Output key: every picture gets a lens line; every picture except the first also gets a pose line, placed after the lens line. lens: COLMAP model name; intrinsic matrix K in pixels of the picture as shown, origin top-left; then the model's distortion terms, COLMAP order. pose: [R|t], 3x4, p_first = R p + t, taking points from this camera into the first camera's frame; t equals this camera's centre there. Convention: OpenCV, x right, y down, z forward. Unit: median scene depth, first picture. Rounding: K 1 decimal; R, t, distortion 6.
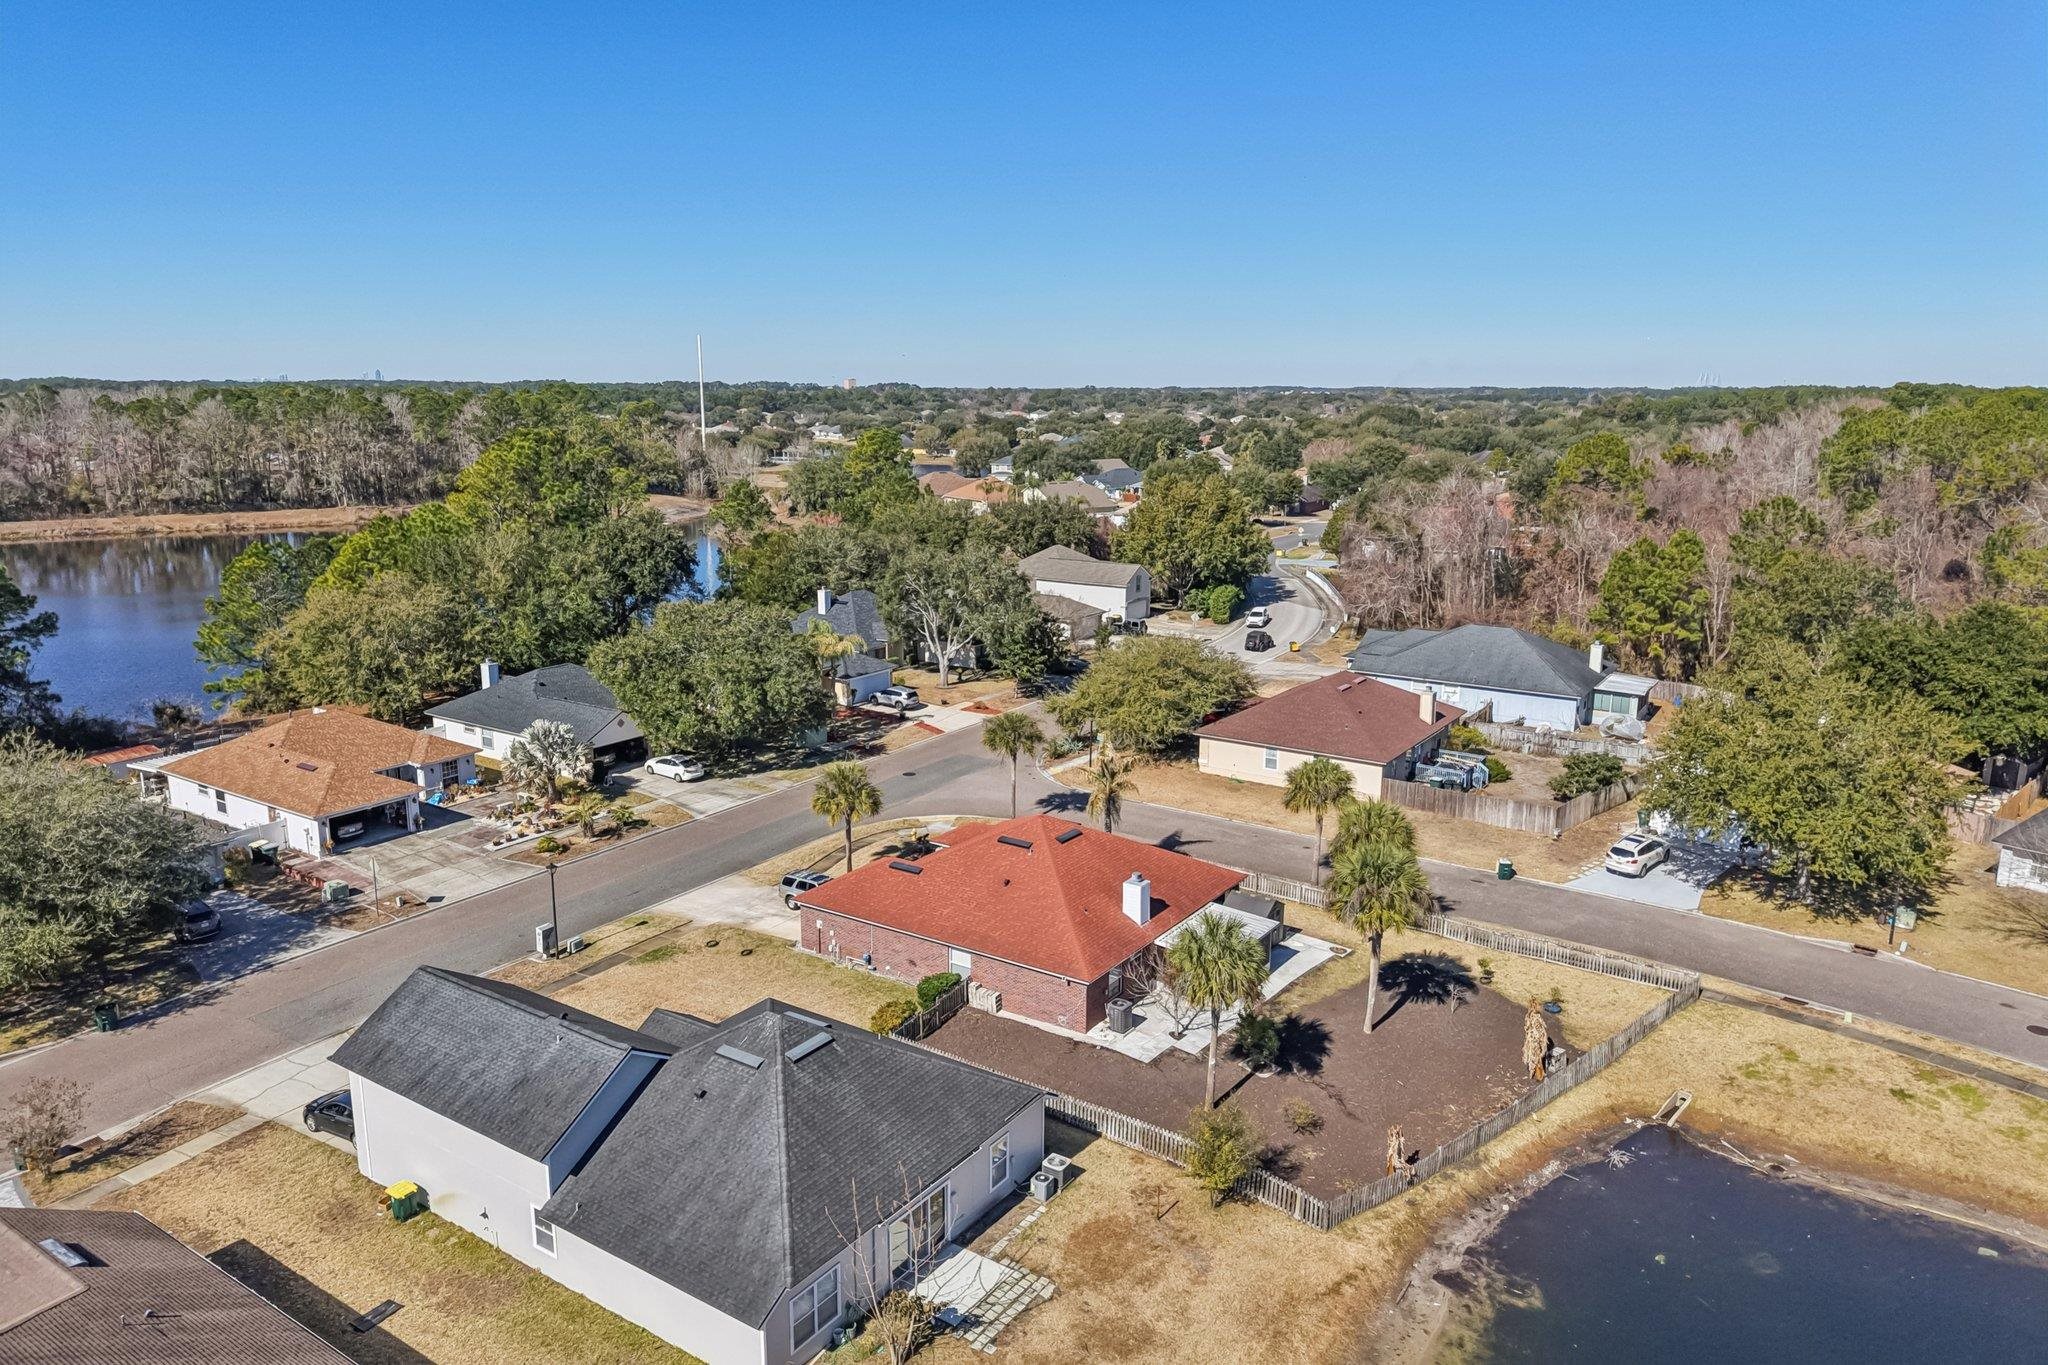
lens RADIAL K [[1379.1, 0, 1024.0], [0, 1379.1, 682.5], [0, 0, 1]] dist [0.003536, -0.002082]
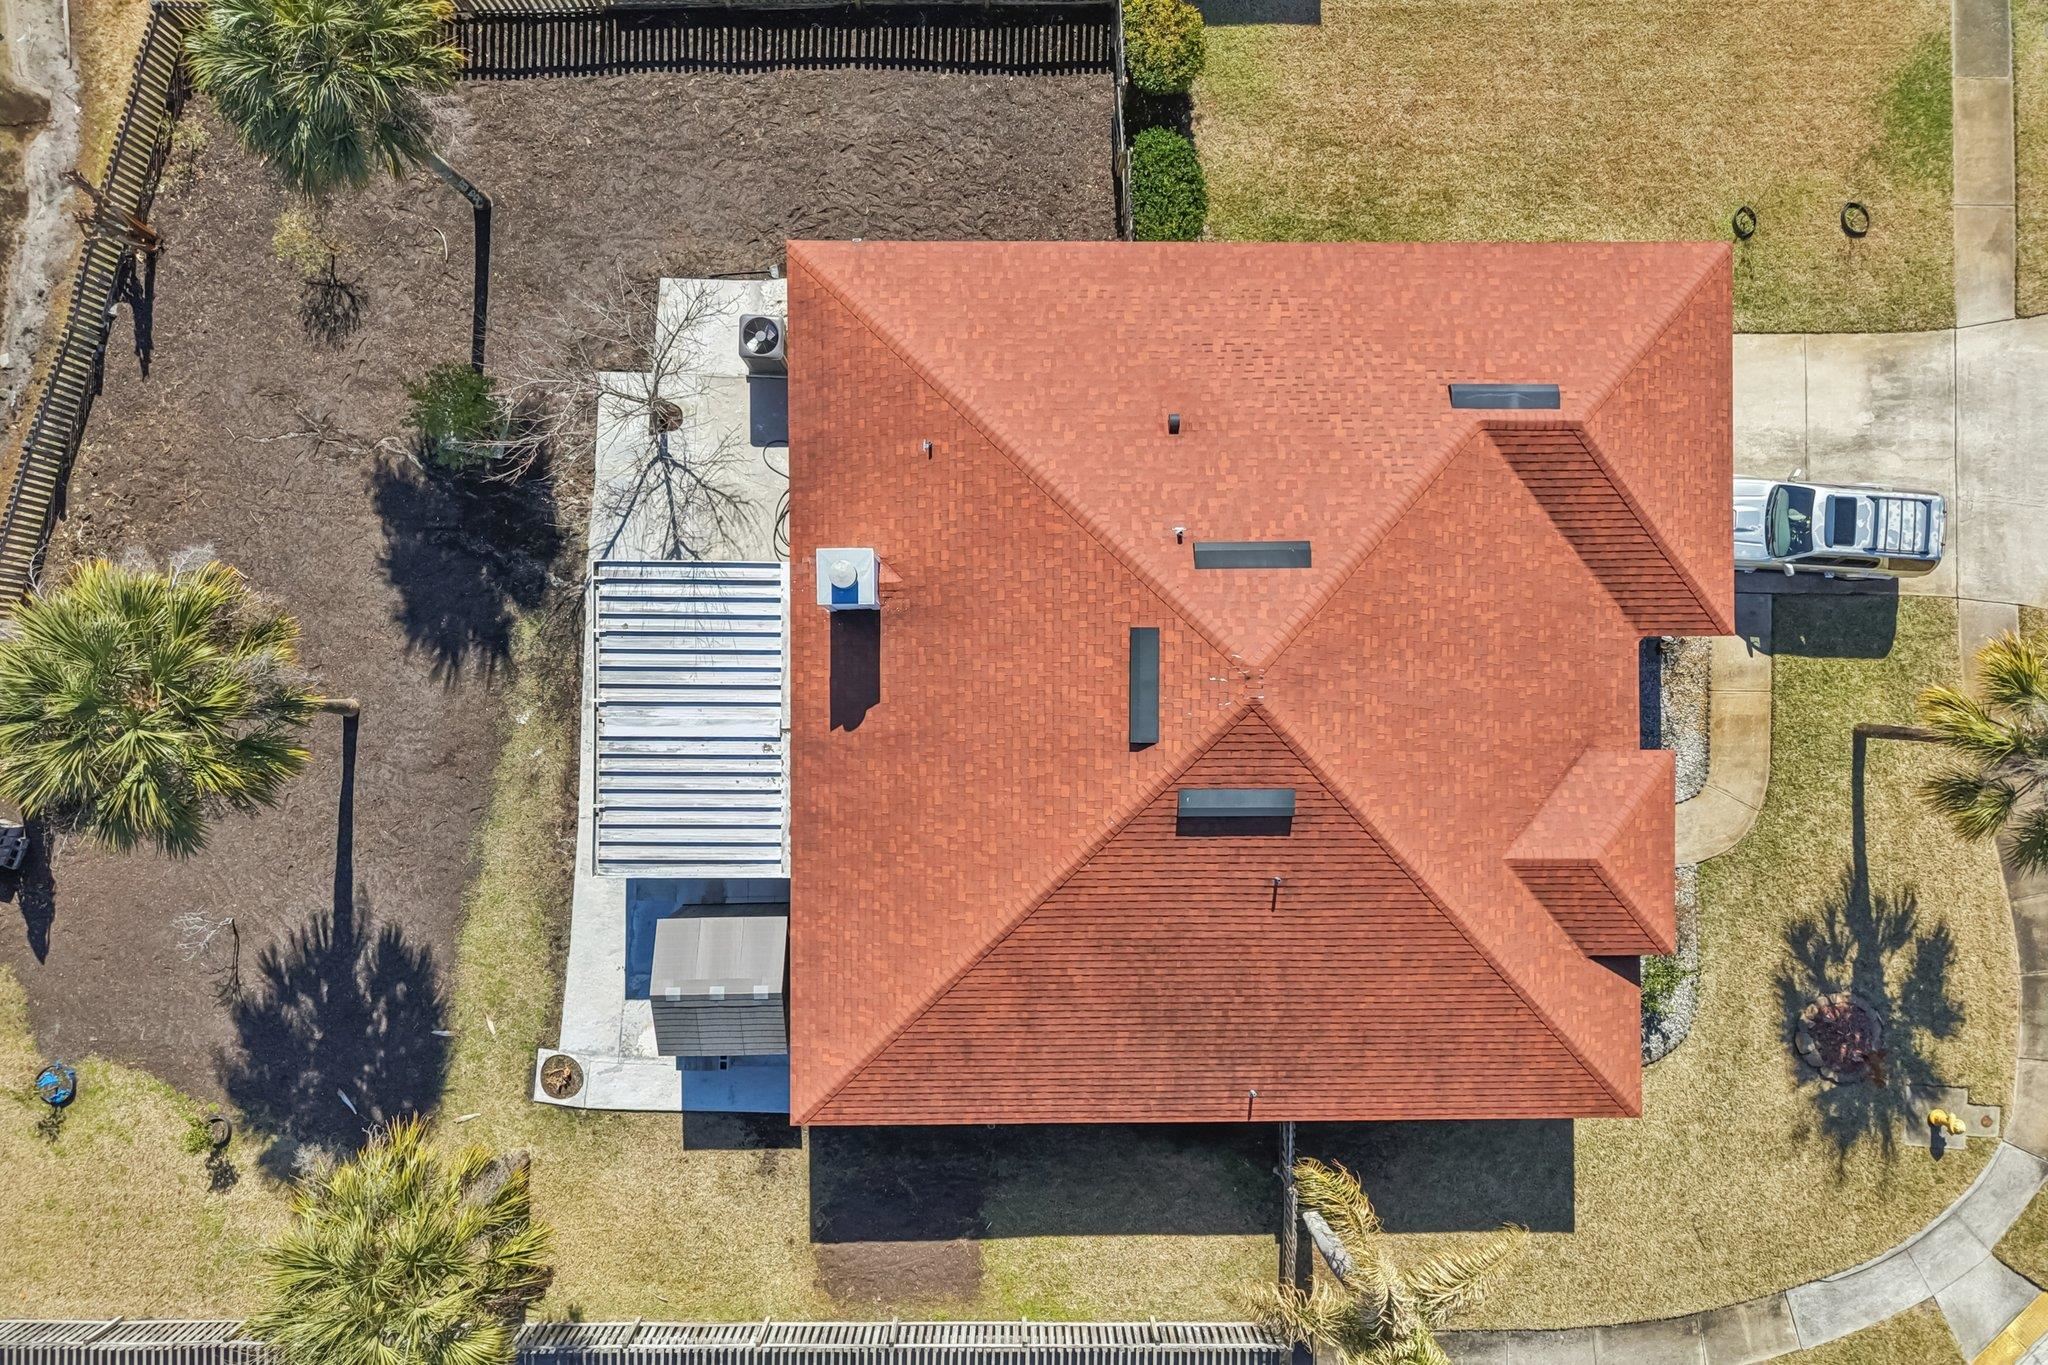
lens RADIAL K [[1379.1, 0, 1024.0], [0, 1379.1, 682.5], [0, 0, 1]] dist [0.003536, -0.002082]
pose [[-0.828096, 0.560204, -0.020731, 0.055958], [-0.136704, -0.165936, 0.976615, -0.185057], [0.543663, 0.811565, 0.213993, 0.837433]]
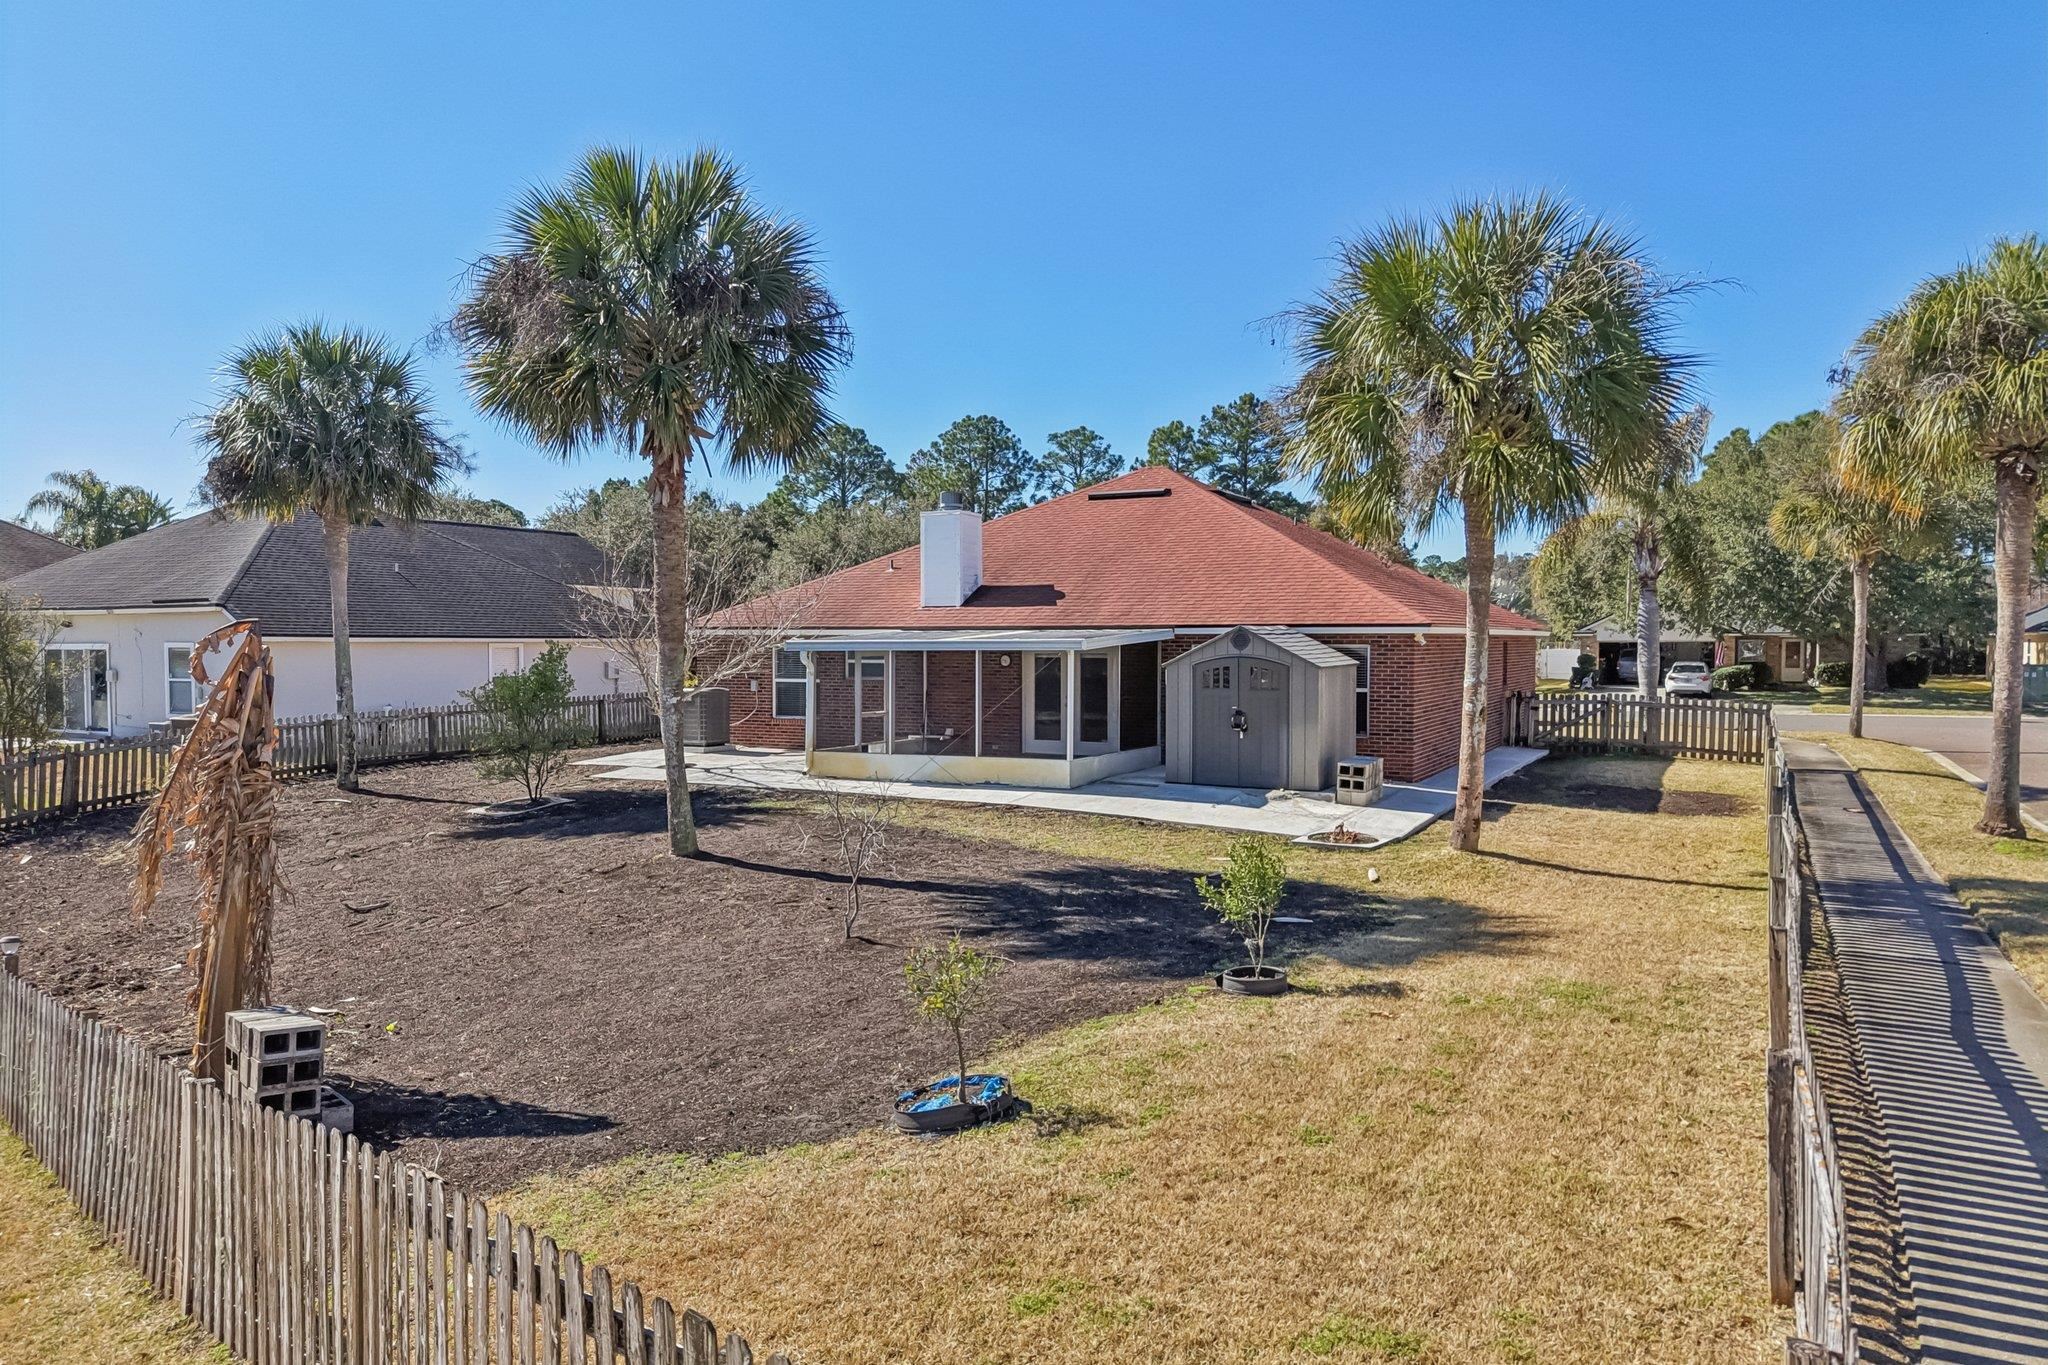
lens RADIAL K [[1358.6, 0, 1017.2], [0, 1358.6, 709.9], [0, 0, 1]] dist [0.087803, -0.130198]
pose [[0.109045, 0.049648, -0.992796, 0.448030], [-0.209837, 0.977395, 0.025830, 0.164645], [0.971637, 0.205509, 0.116998, 0.846909]]
